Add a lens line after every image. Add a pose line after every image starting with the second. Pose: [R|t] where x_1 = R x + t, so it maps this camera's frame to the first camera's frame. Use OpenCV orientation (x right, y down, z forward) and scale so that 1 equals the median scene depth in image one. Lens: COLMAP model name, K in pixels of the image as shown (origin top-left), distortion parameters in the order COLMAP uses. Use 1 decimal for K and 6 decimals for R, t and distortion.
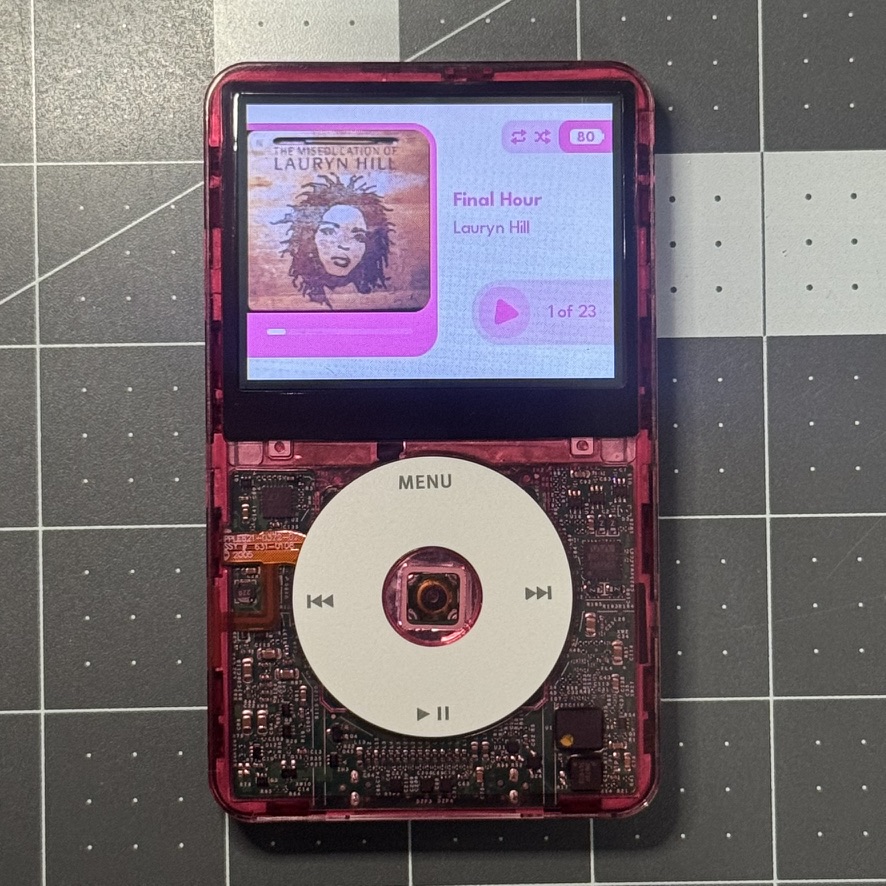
lens RADIAL K [[3045.8, 0, 441.5], [0, 3045.8, 442.5], [0, 0, 1]] dist [0.123897, 0.000000]
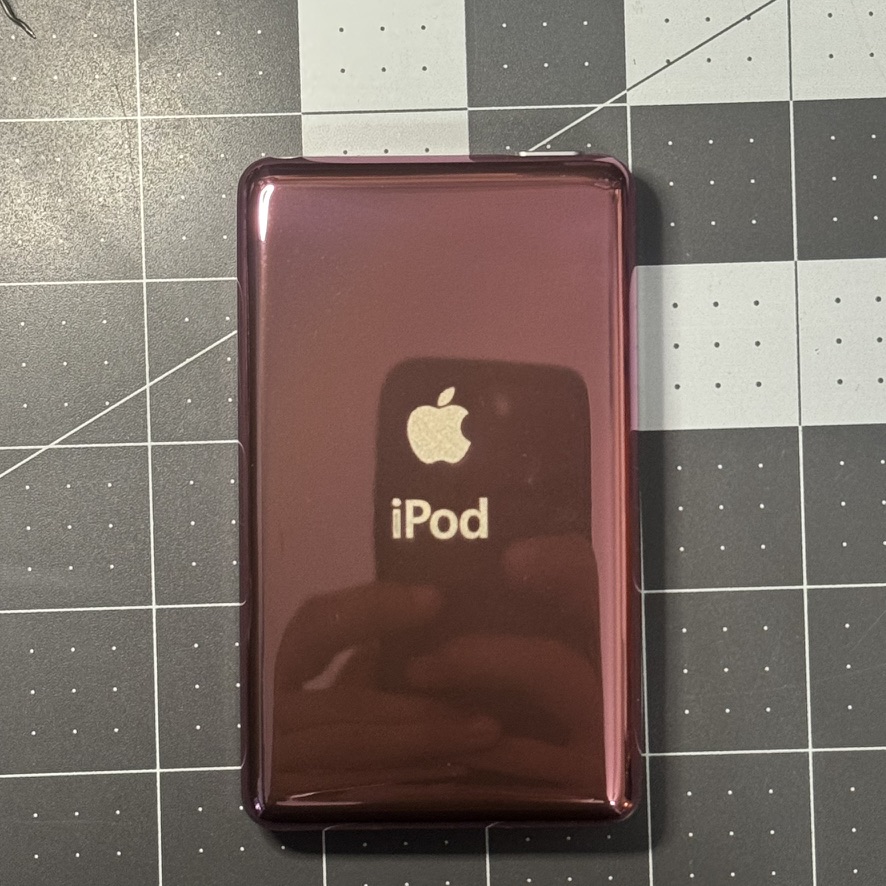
lens RADIAL K [[3045.8, 0, 454.2], [0, 3045.8, 503.2], [0, 0, 1]] dist [0.123897, 0.000000]
pose [[0.999706, -0.013663, -0.020044, 0.001417], [0.013508, 0.999878, -0.007882, 0.000484], [0.020149, 0.007609, 0.999768, -0.117552]]
